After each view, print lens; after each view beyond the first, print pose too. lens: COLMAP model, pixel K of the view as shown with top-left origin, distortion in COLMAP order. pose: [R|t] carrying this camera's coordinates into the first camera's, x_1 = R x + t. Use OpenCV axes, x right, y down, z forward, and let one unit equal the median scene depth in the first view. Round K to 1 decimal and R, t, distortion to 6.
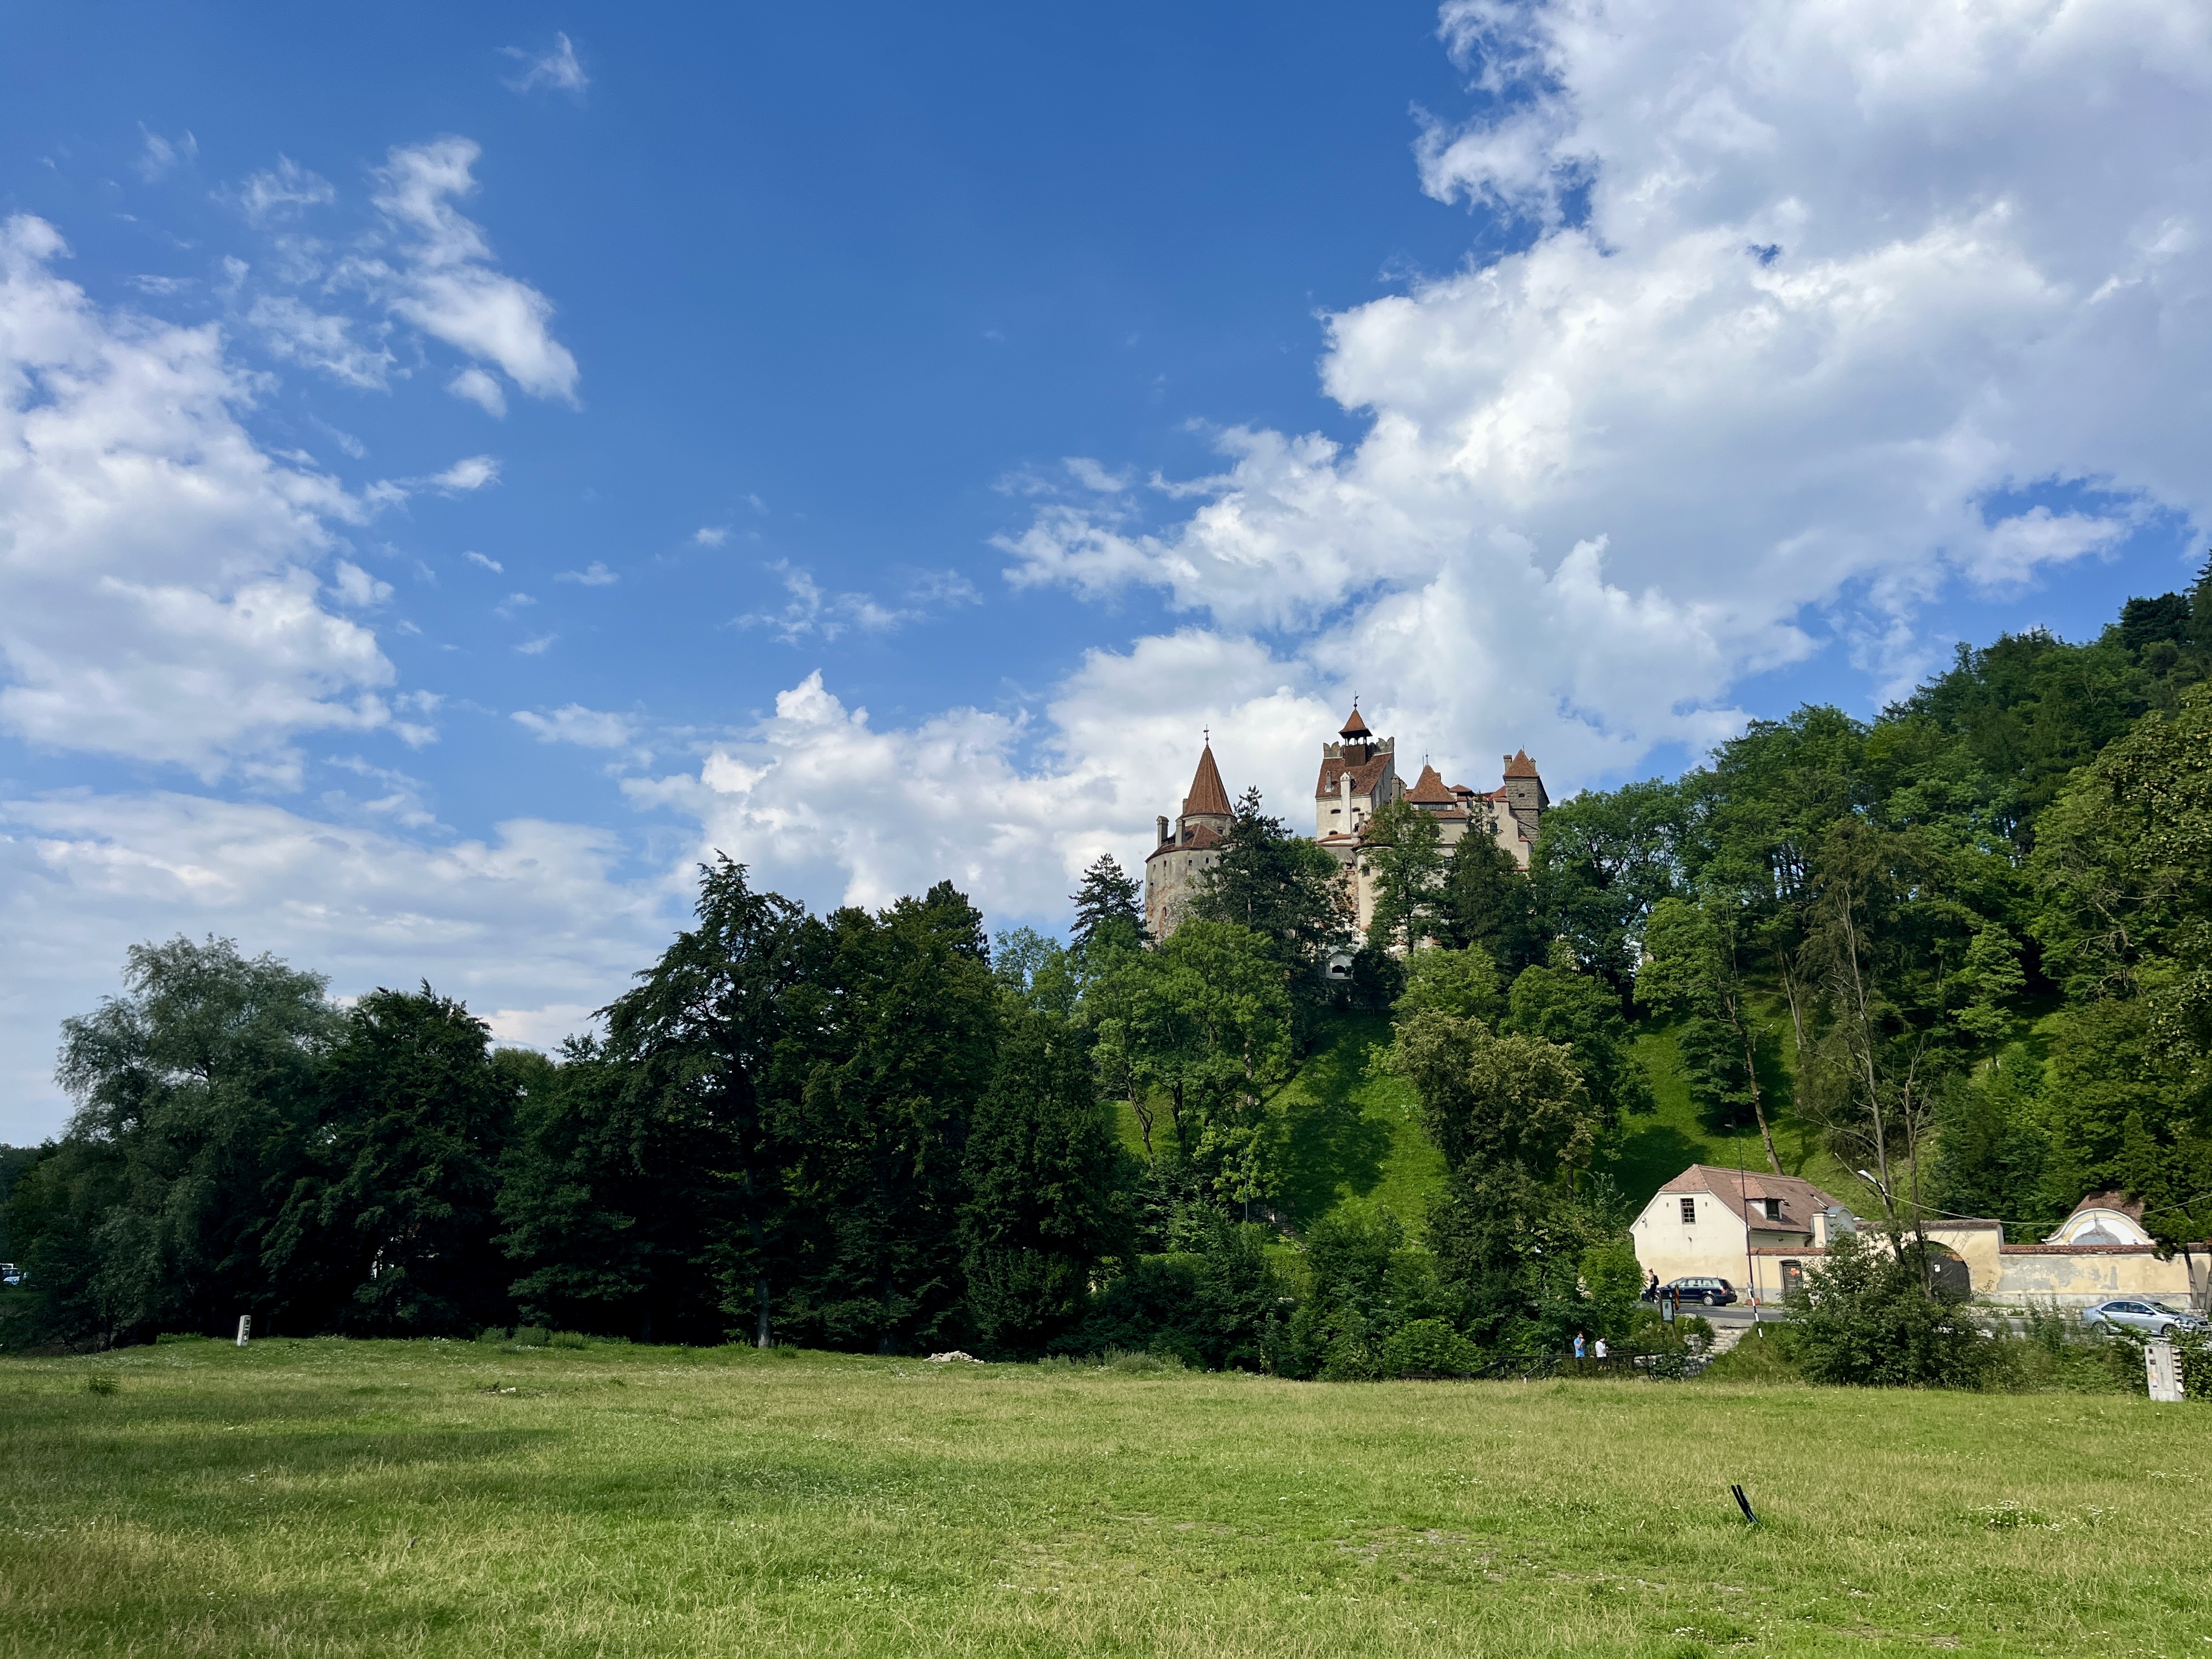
lens RADIAL K [[1652.9, 0, 1108.4], [0, 1652.9, 830.5], [0, 0, 1]] dist [0.014460, 0.000057]
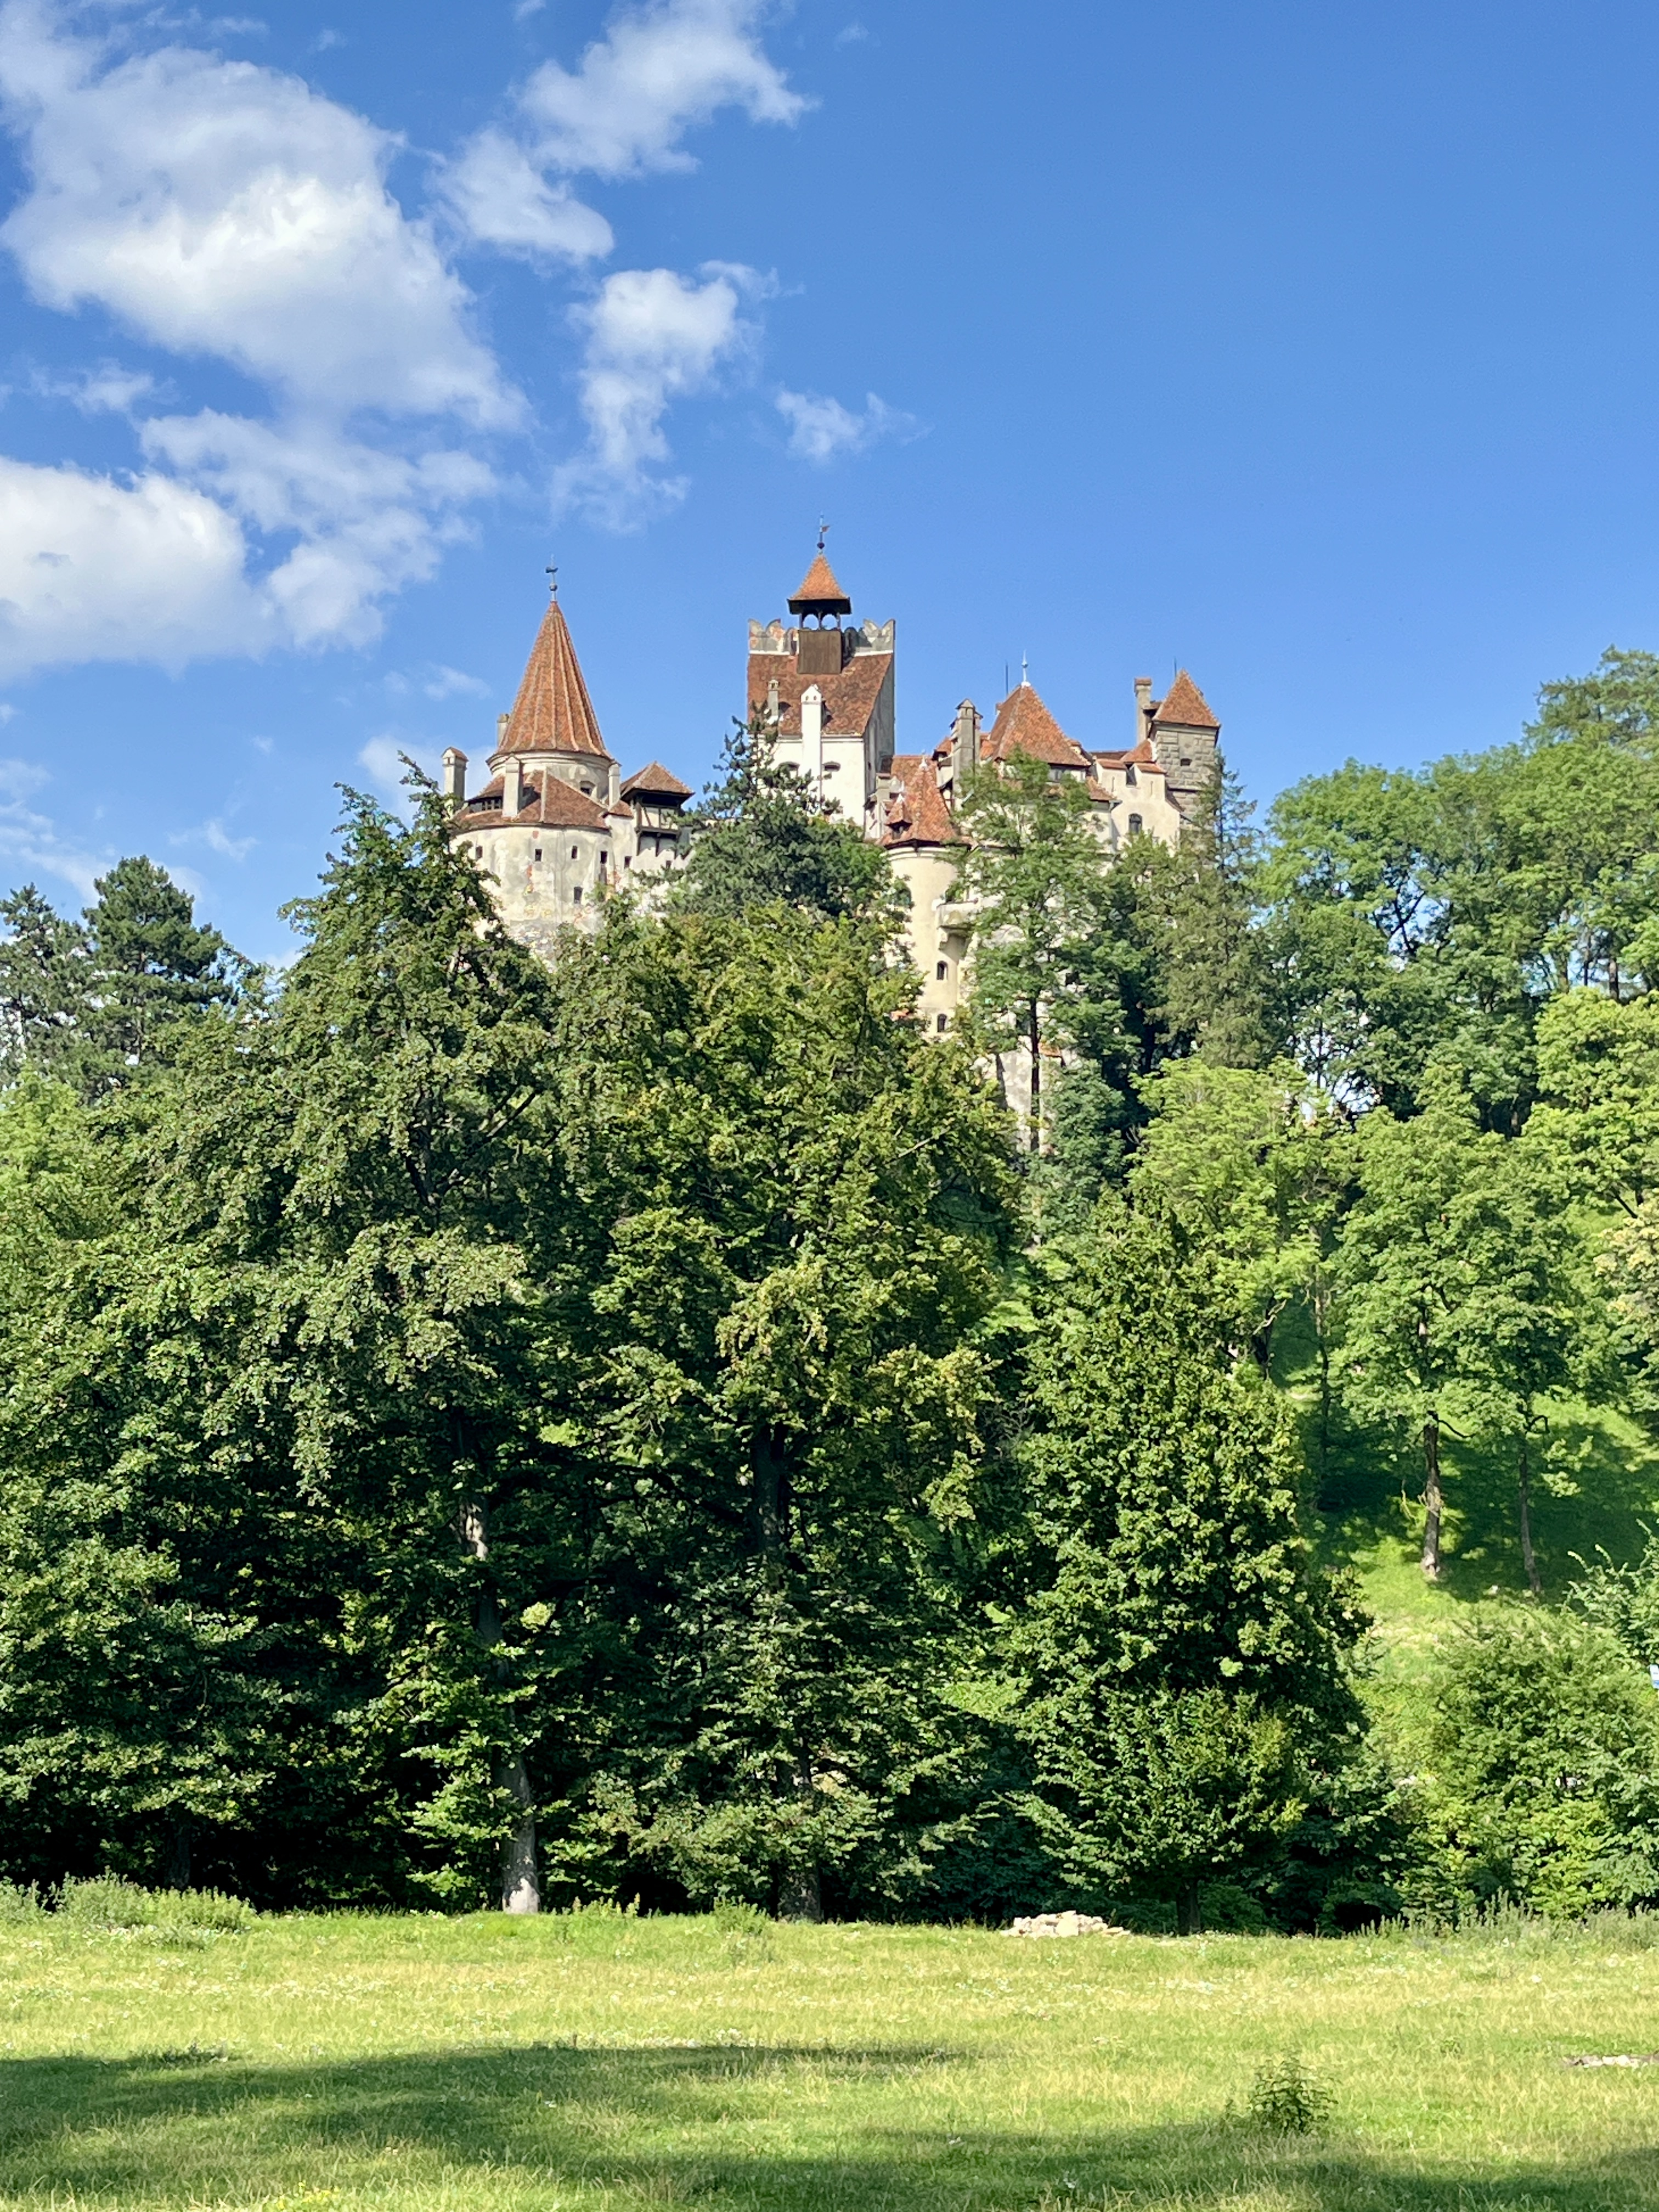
lens RADIAL K [[3395.5, 0, 827.1], [0, 3395.5, 1109.3], [0, 0, 1]] dist [0.142918, 0.000000]
pose [[0.955103, 0.044231, 0.292952, -0.412660], [-0.070345, 0.994373, 0.079208, 0.025422], [-0.287800, -0.096259, 0.952841, 0.140602]]
